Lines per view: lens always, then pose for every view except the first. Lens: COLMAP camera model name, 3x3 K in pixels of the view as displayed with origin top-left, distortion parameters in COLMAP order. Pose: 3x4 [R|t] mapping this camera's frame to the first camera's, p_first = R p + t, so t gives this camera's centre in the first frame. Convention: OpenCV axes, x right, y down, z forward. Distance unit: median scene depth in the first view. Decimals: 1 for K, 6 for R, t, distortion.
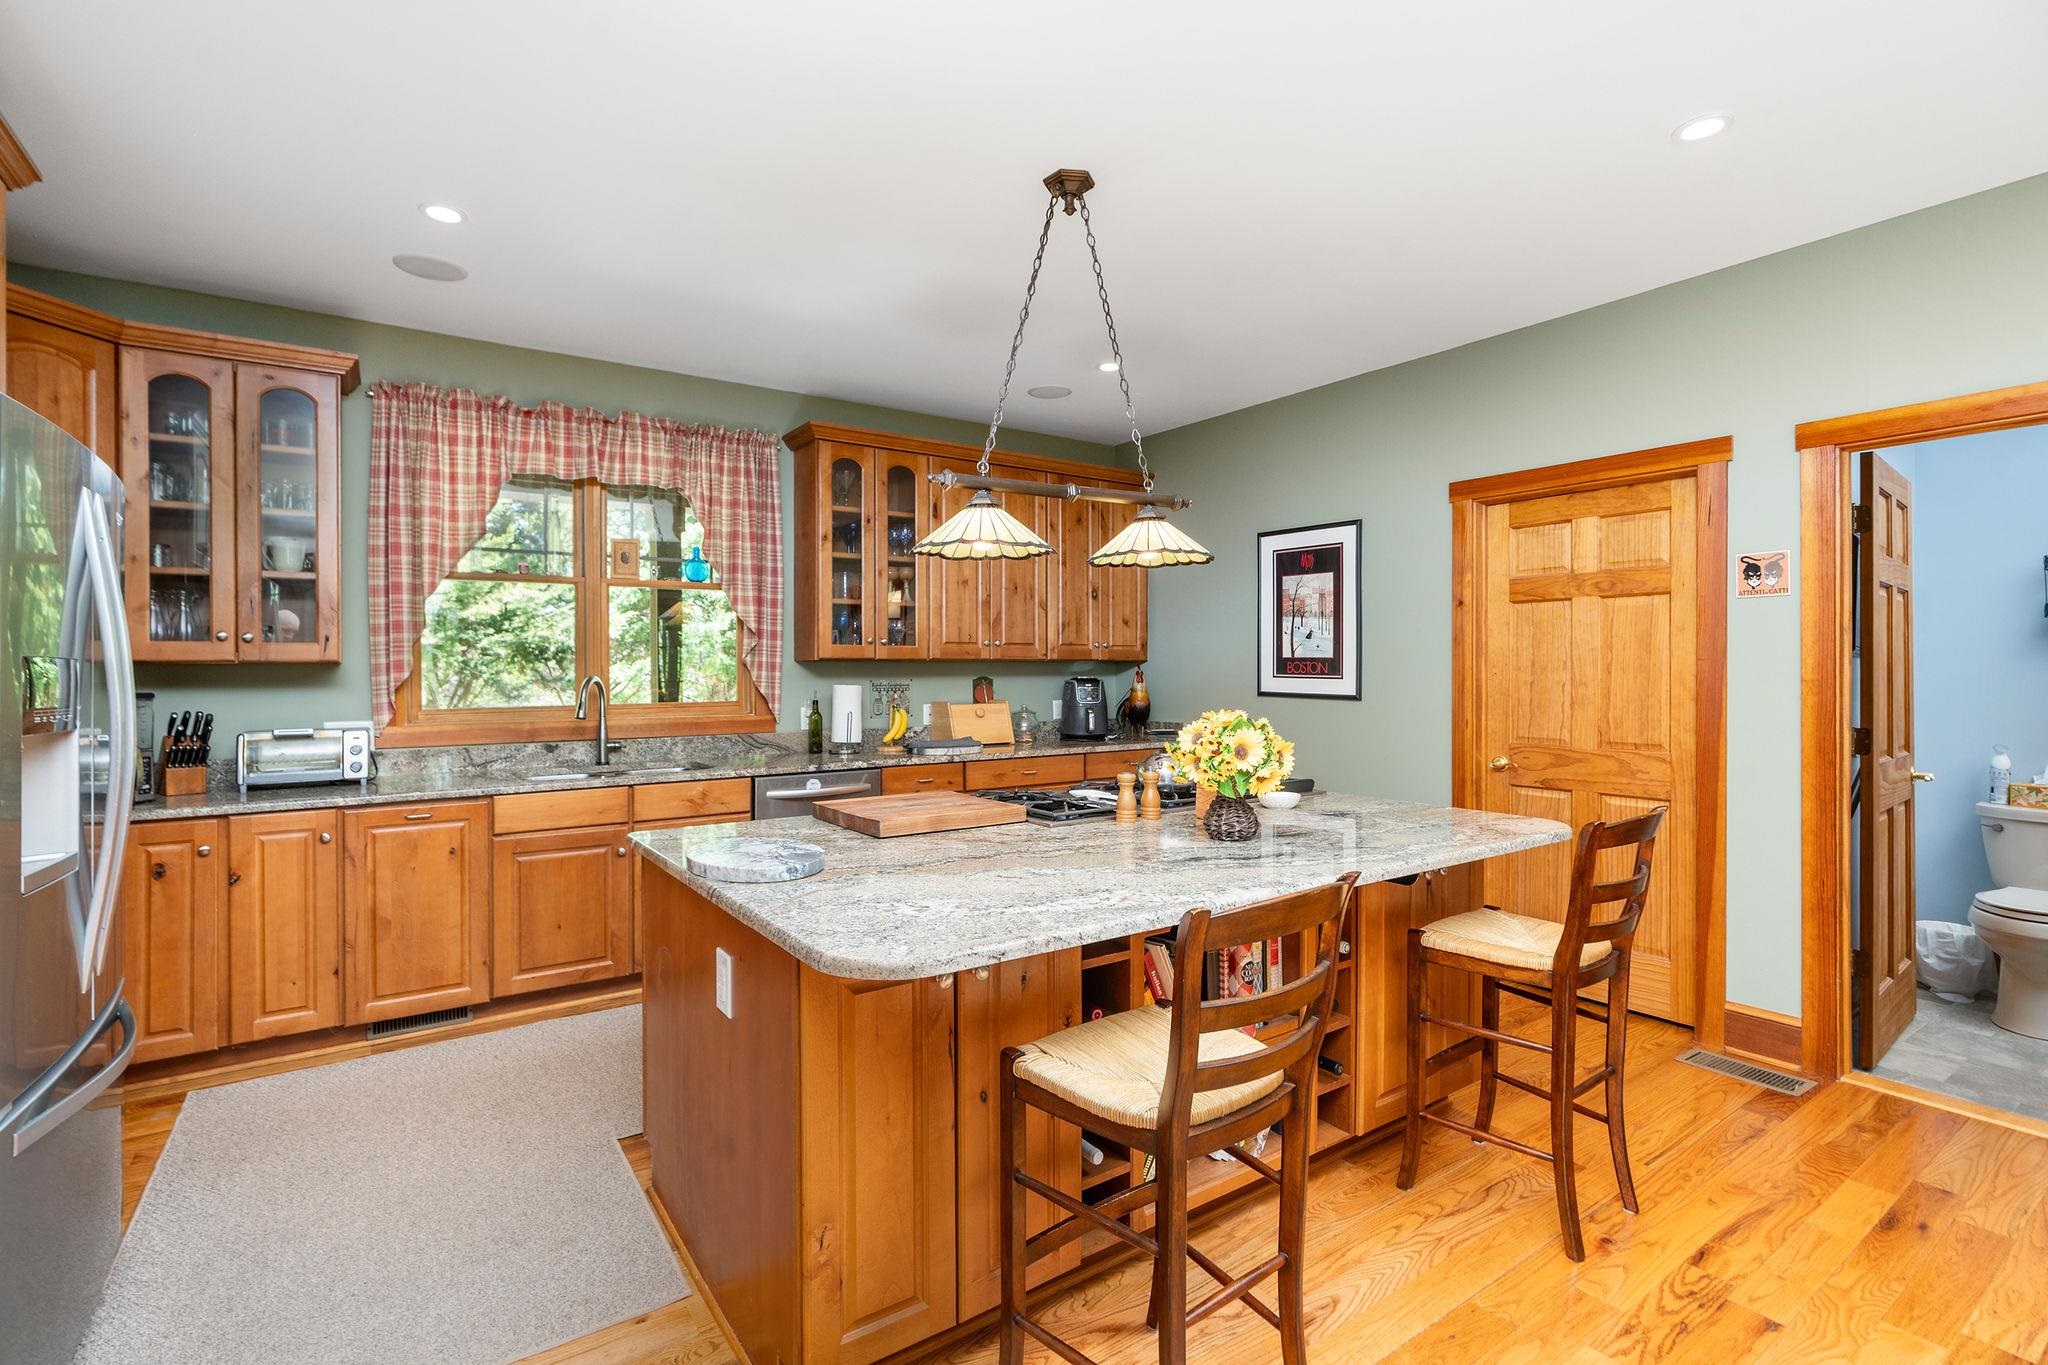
lens RADIAL K [[927.4, 0, 1013.9], [0, 927.4, 673.4], [0, 0, 1]] dist [-0.005278, 0.000213]
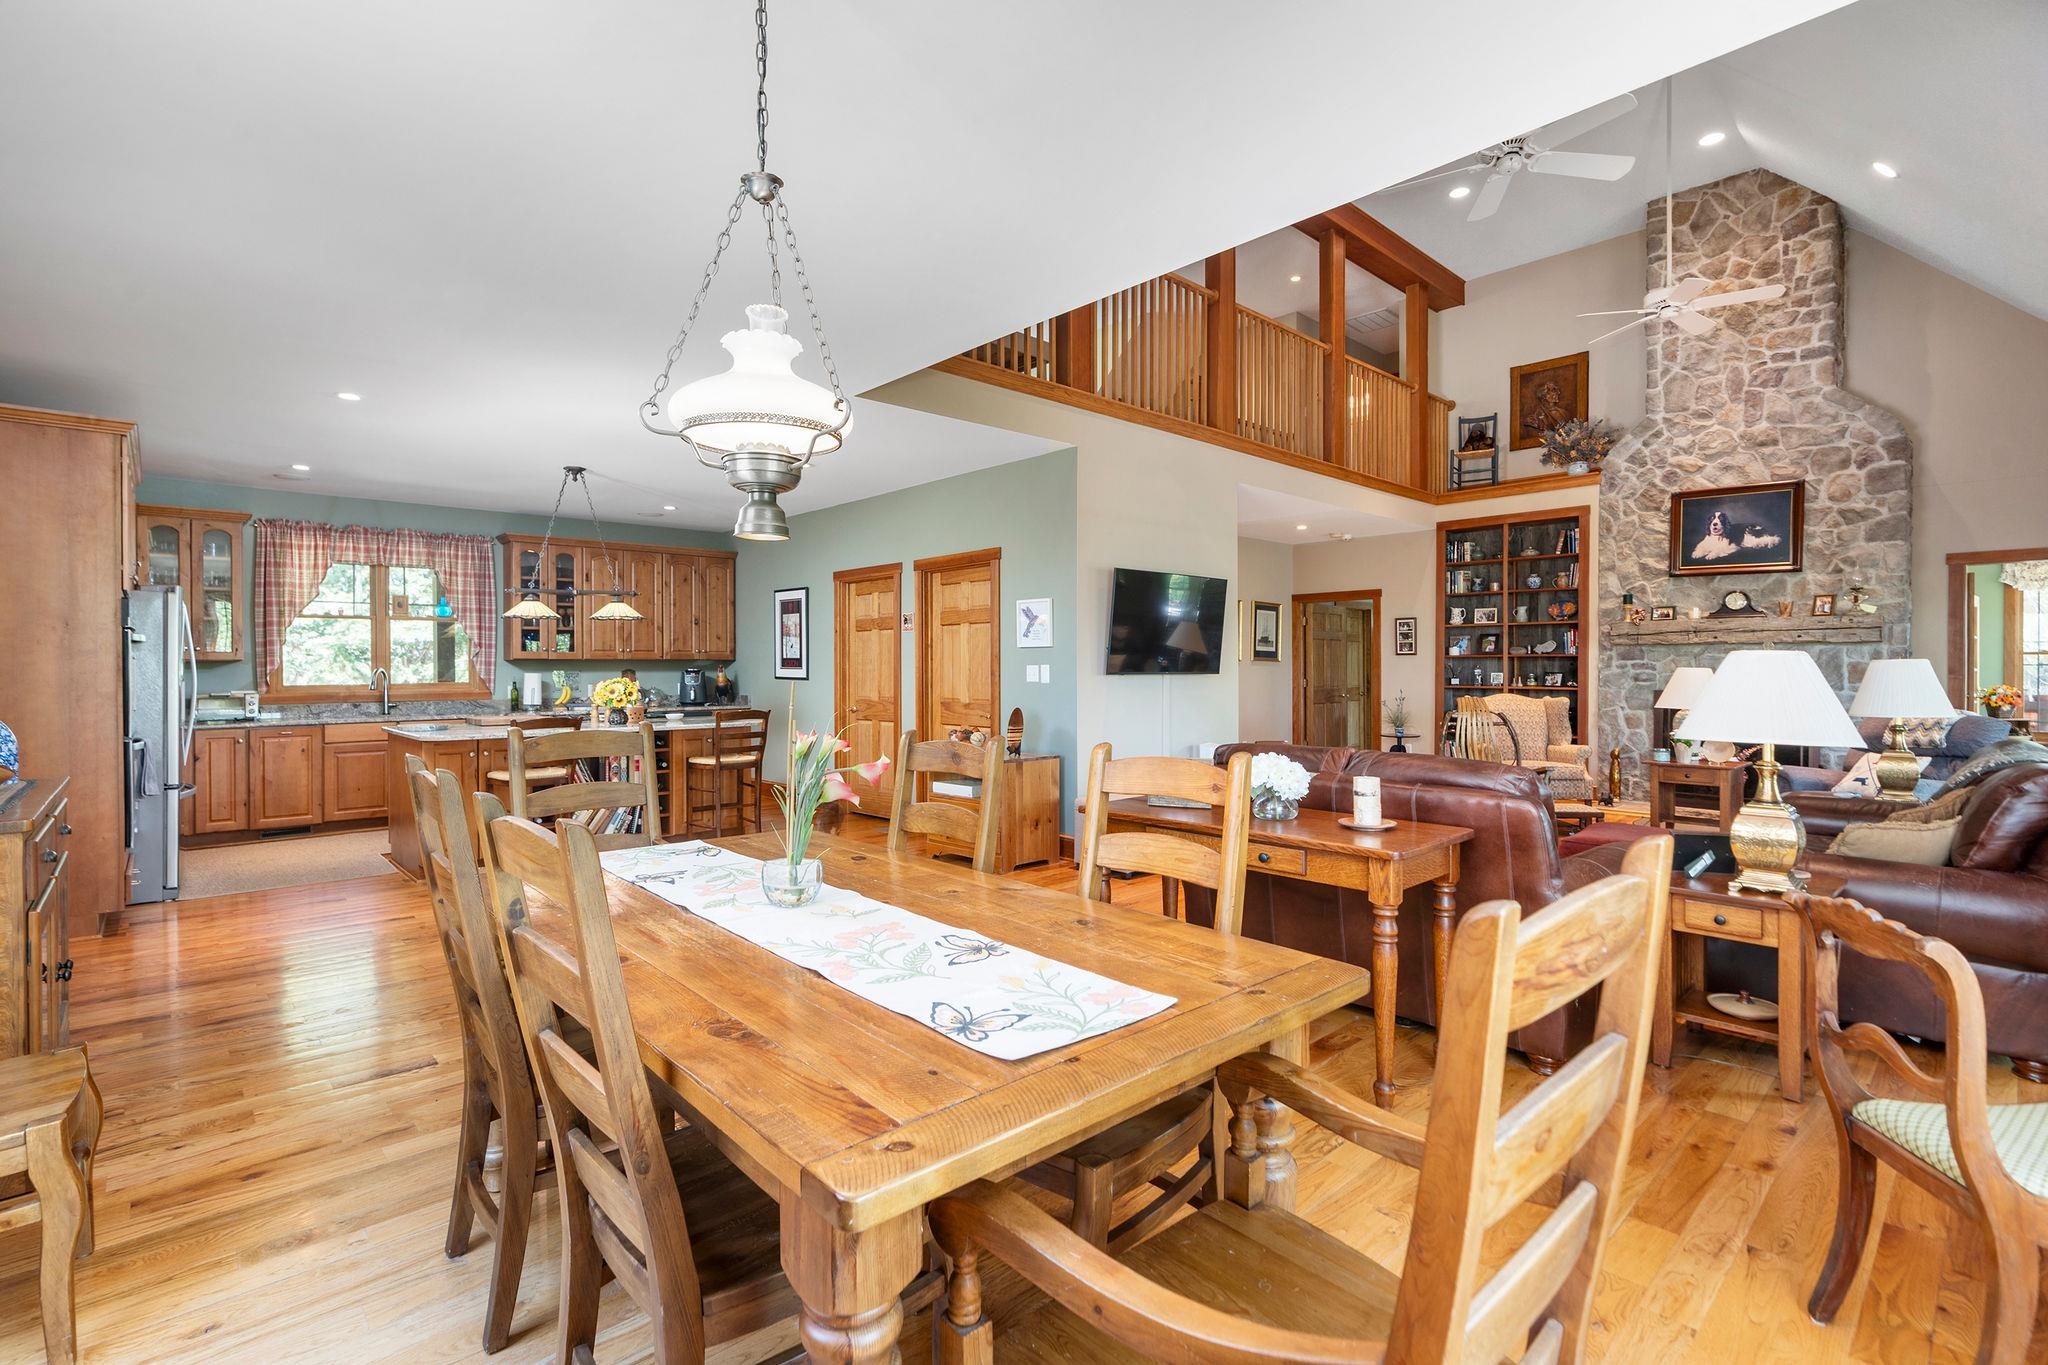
lens RADIAL K [[925.7, 0, 1006.2], [0, 925.7, 669.5], [0, 0, 1]] dist [-0.000889, 0.000041]
pose [[0.991386, -0.002779, 0.130945, 0.549042], [0.003227, 0.999990, -0.003213, 0.014901], [-0.130935, 0.003608, 0.991384, -1.011381]]
